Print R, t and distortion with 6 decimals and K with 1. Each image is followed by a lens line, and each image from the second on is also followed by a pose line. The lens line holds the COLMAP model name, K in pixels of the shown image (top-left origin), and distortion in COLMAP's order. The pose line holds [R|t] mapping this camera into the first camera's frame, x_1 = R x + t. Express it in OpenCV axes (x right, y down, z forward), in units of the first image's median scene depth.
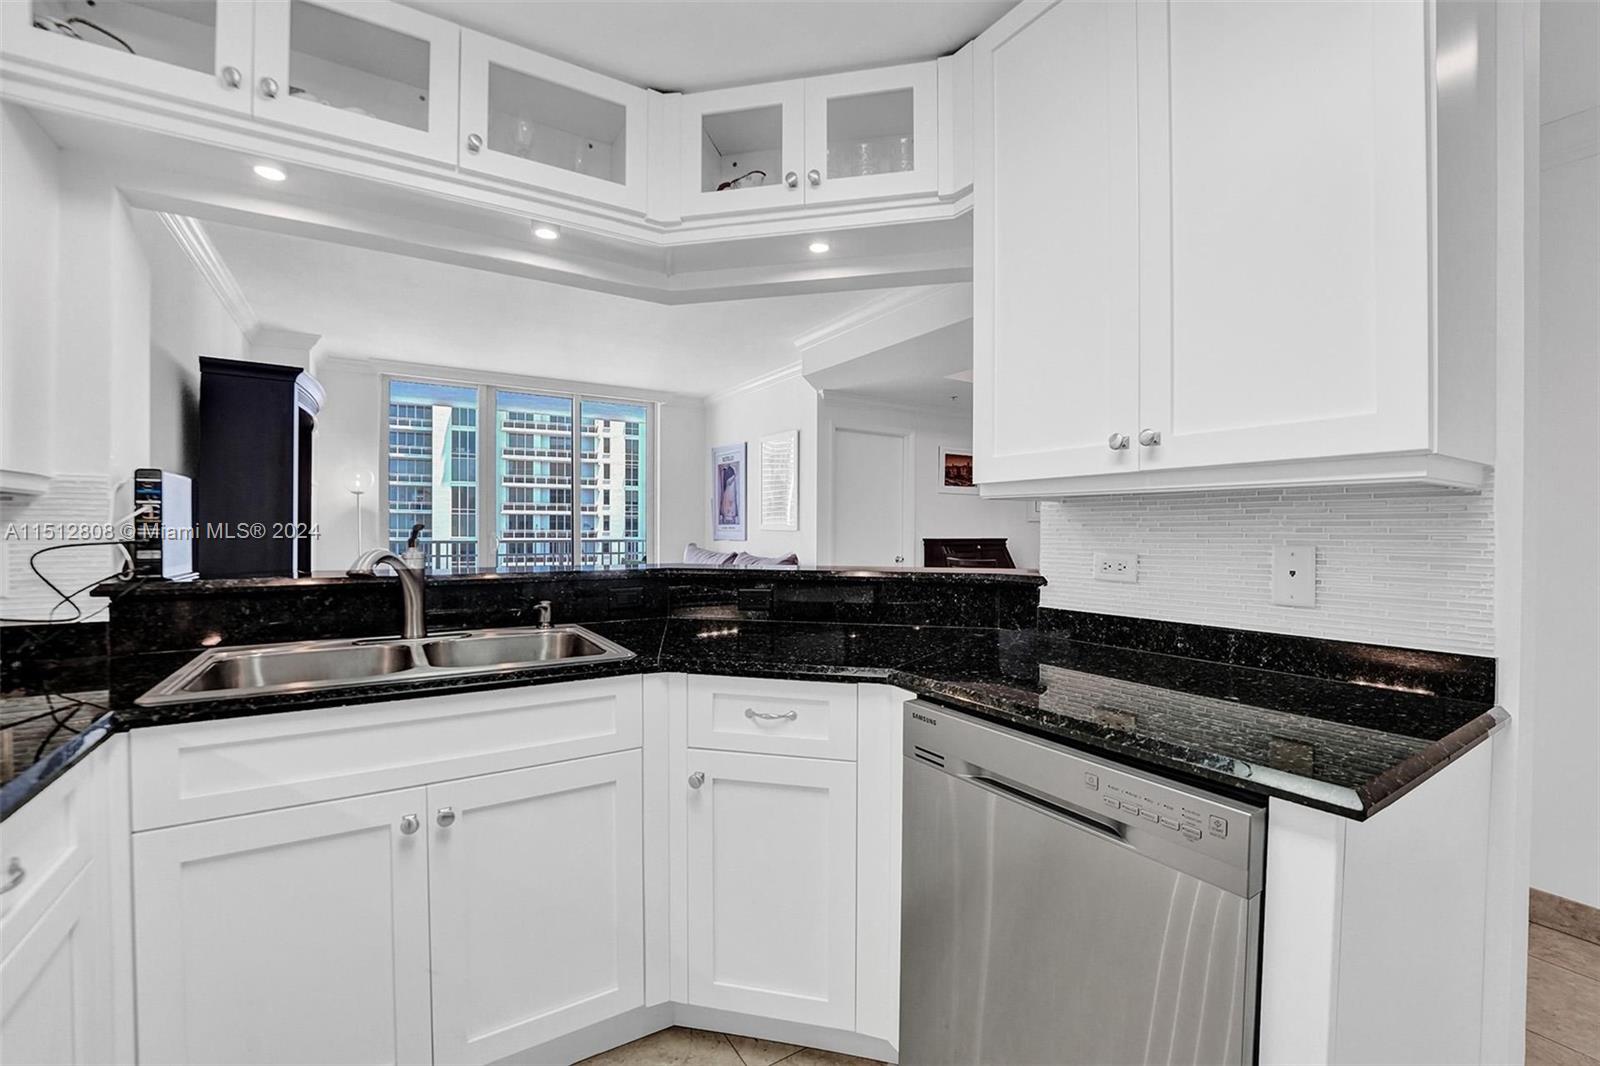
lens RADIAL K [[671.8, 0, 802.8], [0, 671.8, 536.4], [0, 0, 1]] dist [-0.019015, -0.000172]
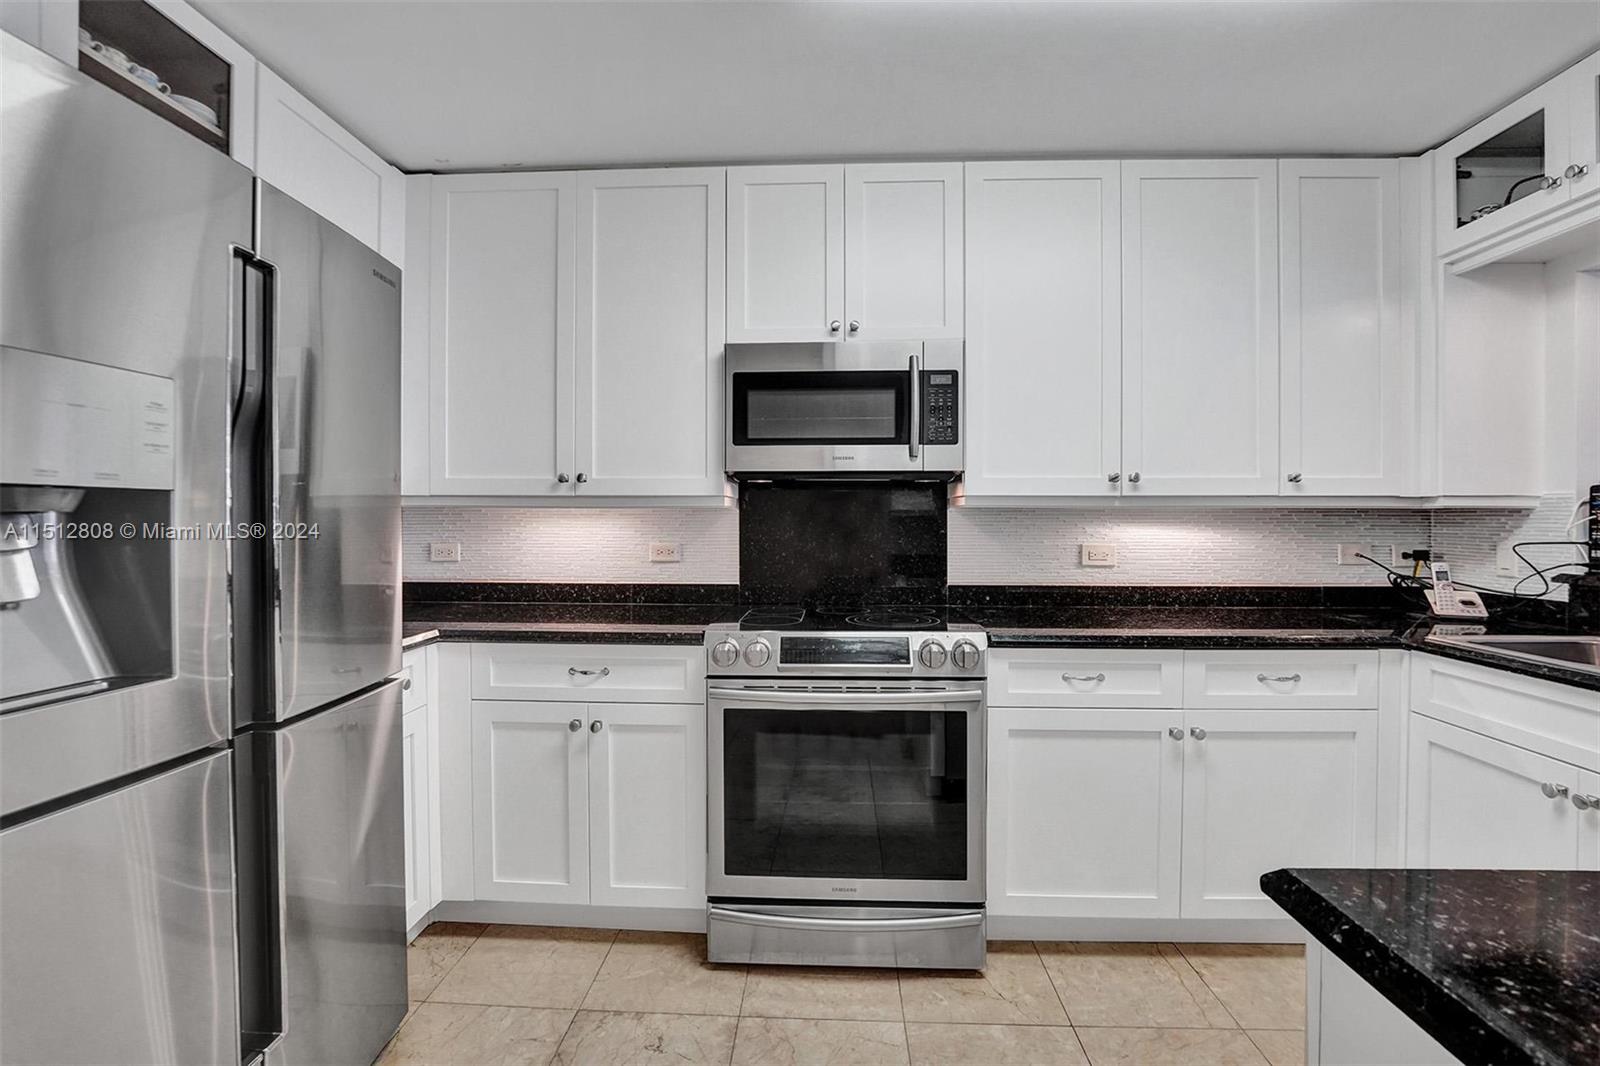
lens RADIAL K [[671.8, 0, 802.8], [0, 671.8, 536.4], [0, 0, 1]] dist [-0.019015, -0.000172]
pose [[-0.575642, 0.014727, -0.817569, 0.744119], [-0.014789, 0.999487, 0.028416, -0.015092], [0.817568, 0.028449, -0.575128, 0.396282]]
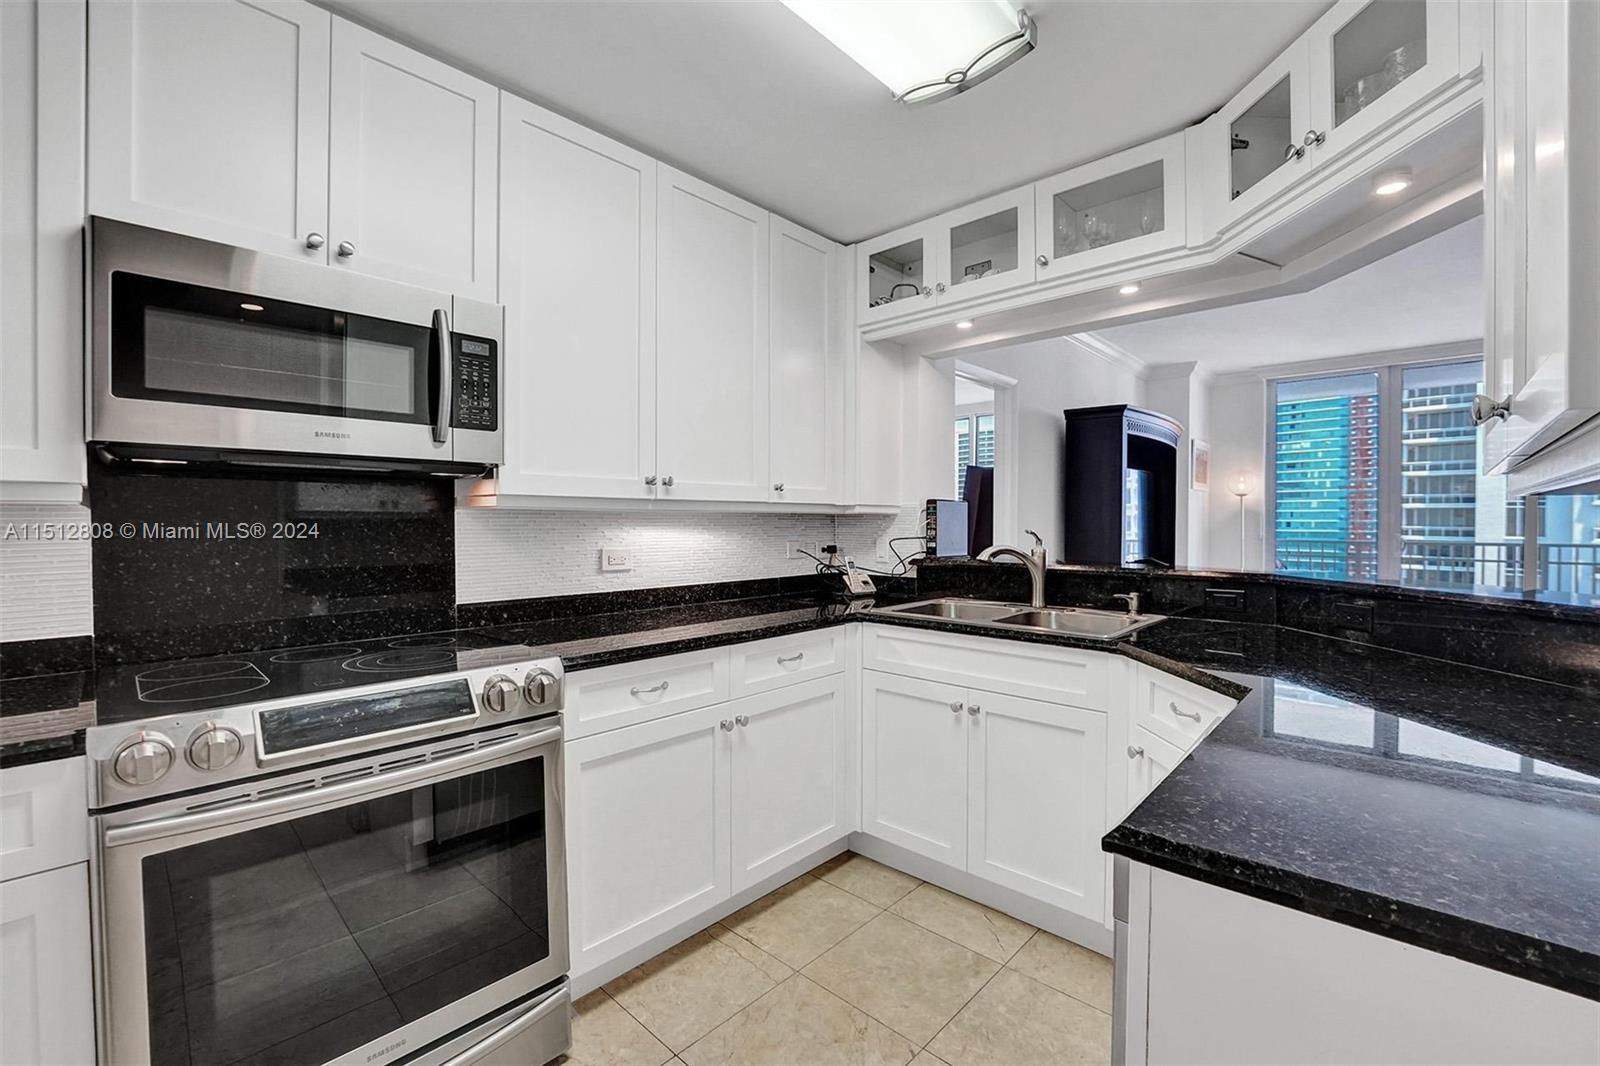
lens RADIAL K [[678.9, 0, 800.0], [0, 678.9, 539.0], [0, 0, 1]] dist [-0.022937, -0.000111]
pose [[0.248846, 0.019555, -0.968346, 0.670934], [-0.011781, 0.999783, 0.017163, -0.014826], [0.968471, 0.007137, 0.249023, 0.122576]]
